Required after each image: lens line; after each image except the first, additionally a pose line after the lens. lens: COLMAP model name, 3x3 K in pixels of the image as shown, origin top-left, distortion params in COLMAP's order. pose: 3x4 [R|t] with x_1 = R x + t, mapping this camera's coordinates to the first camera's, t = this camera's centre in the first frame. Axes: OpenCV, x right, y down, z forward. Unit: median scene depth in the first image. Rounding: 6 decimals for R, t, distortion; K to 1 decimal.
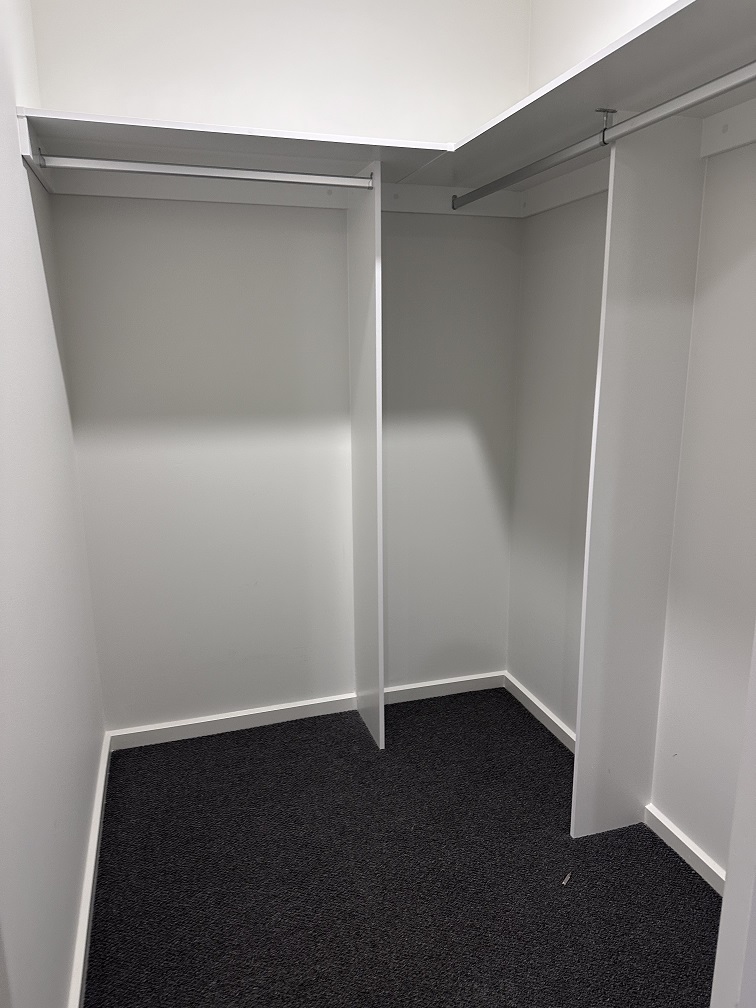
lens RADIAL K [[710.3, 0, 378.0], [0, 710.3, 504.0], [0, 0, 1]] dist [0.037640, -0.051226]
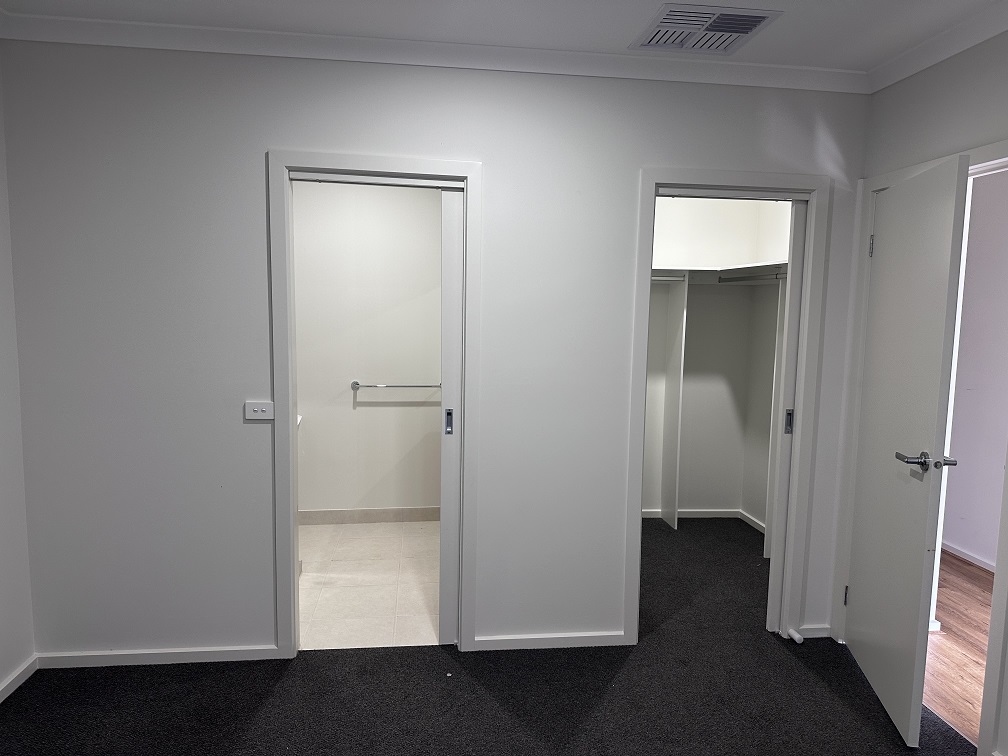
lens RADIAL K [[710.3, 0, 500.8], [0, 710.3, 374.8], [0, 0, 1]] dist [0.037640, -0.051226]
pose [[0.981776, 0.044554, -0.184747, -0.131737], [-0.067051, 0.990822, -0.117368, 0.166969], [0.177822, 0.127617, 0.975753, -1.187797]]
